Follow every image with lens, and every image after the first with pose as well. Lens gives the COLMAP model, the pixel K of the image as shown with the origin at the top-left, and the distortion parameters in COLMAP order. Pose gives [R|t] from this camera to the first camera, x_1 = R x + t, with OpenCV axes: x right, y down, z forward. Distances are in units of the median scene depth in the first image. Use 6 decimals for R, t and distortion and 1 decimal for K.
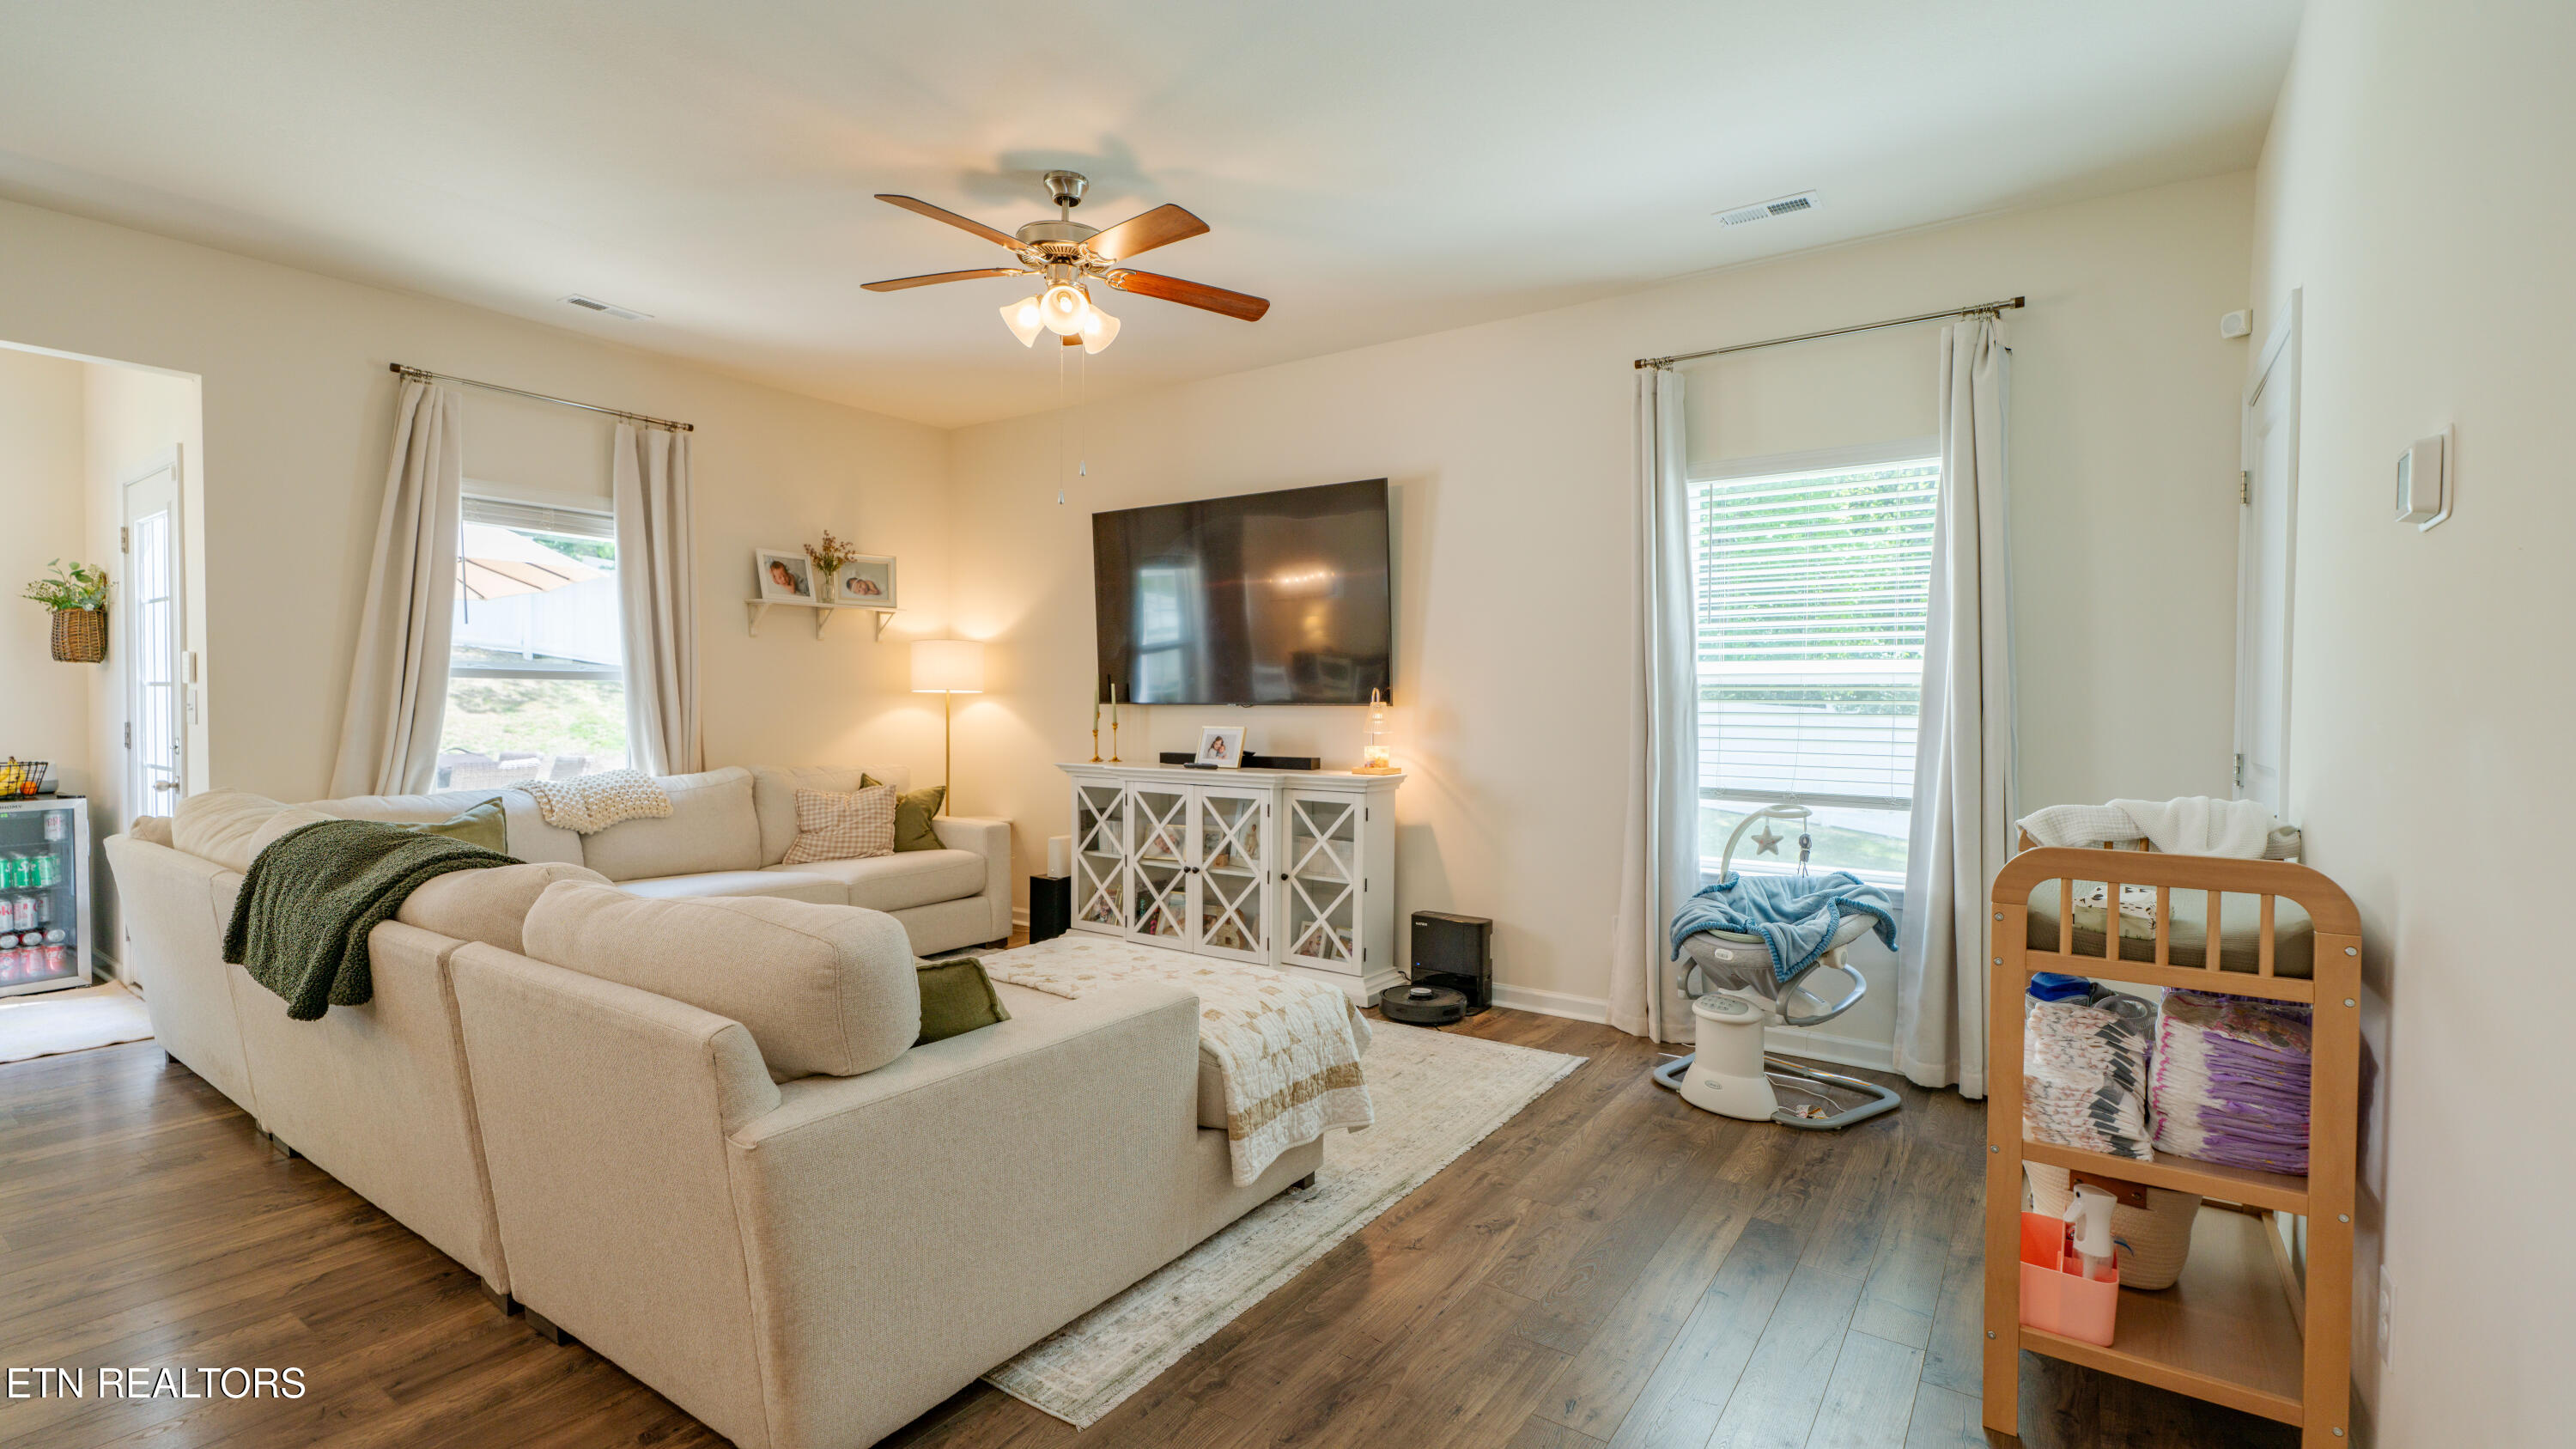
lens RADIAL K [[1148.4, 0, 1289.5], [0, 1148.4, 720.7], [0, 0, 1]] dist [0.001000, 0.000608]
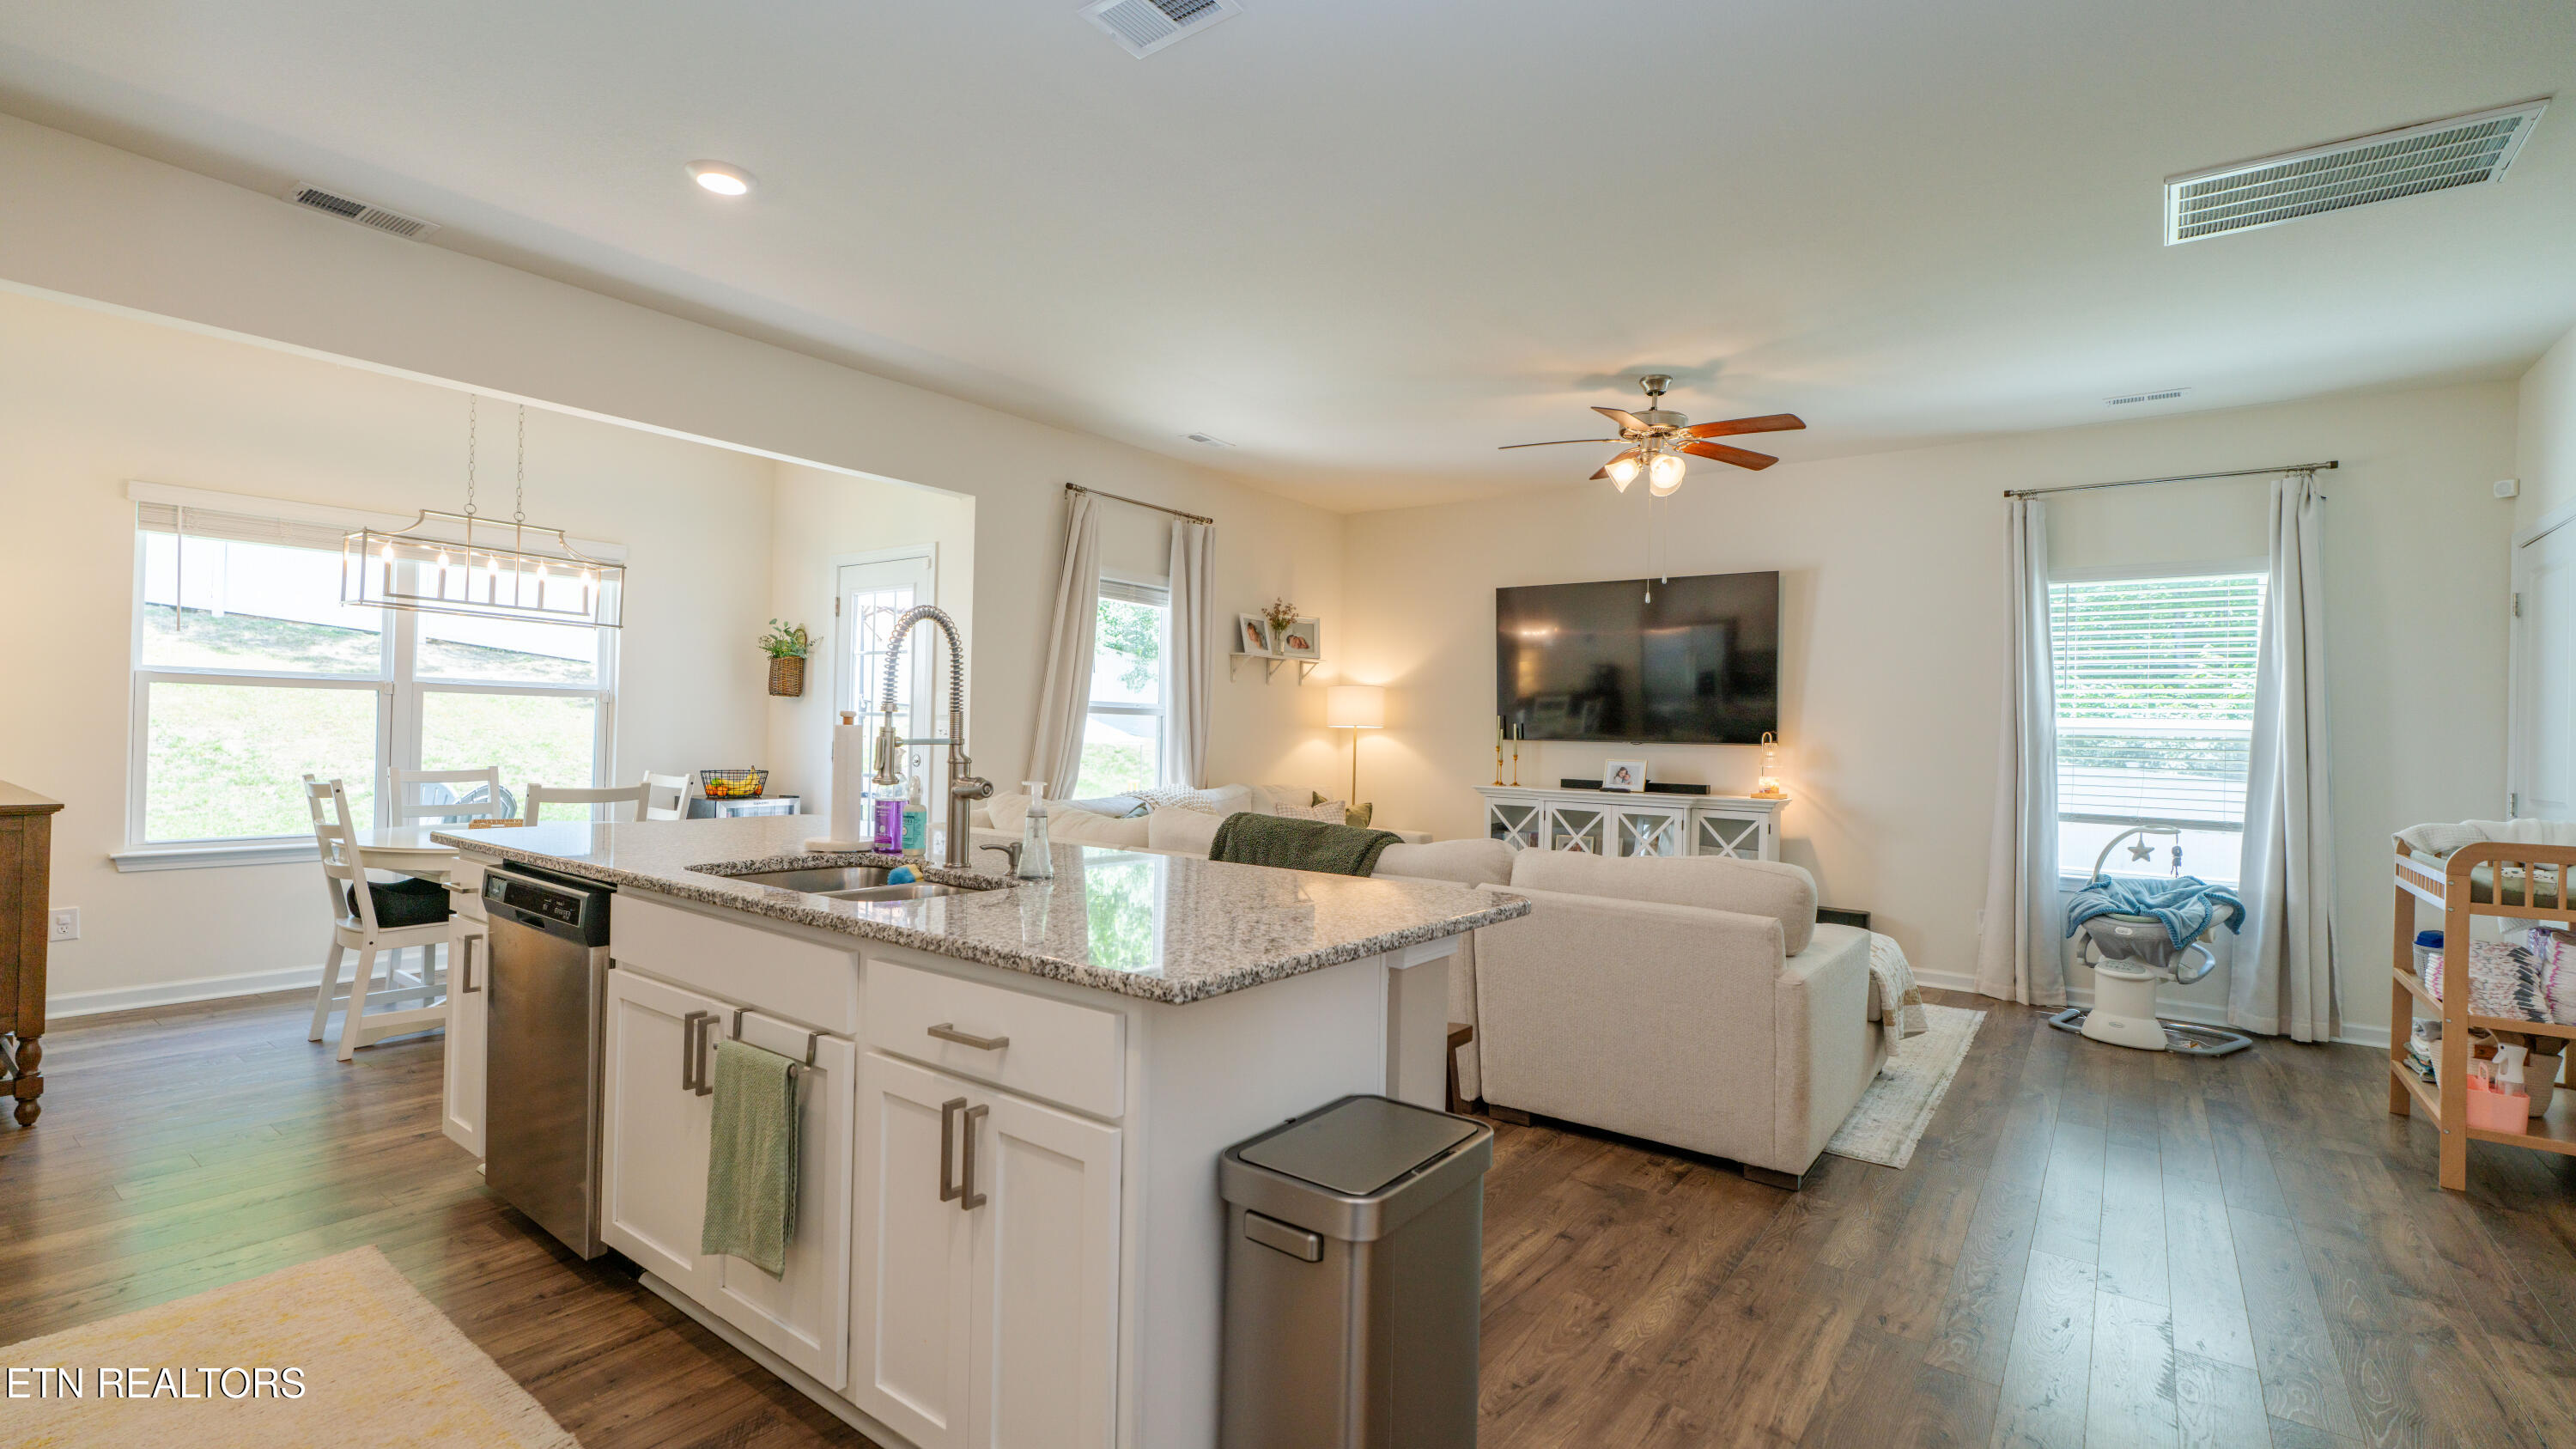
lens RADIAL K [[1148.4, 0, 1283.0], [0, 1148.4, 717.5], [0, 0, 1]] dist [0.001000, 0.000608]
pose [[0.999223, 0.016321, -0.035863, -0.492764], [-0.017320, 0.999466, -0.027723, 0.000794], [0.035391, 0.028322, 0.998972, -0.361202]]
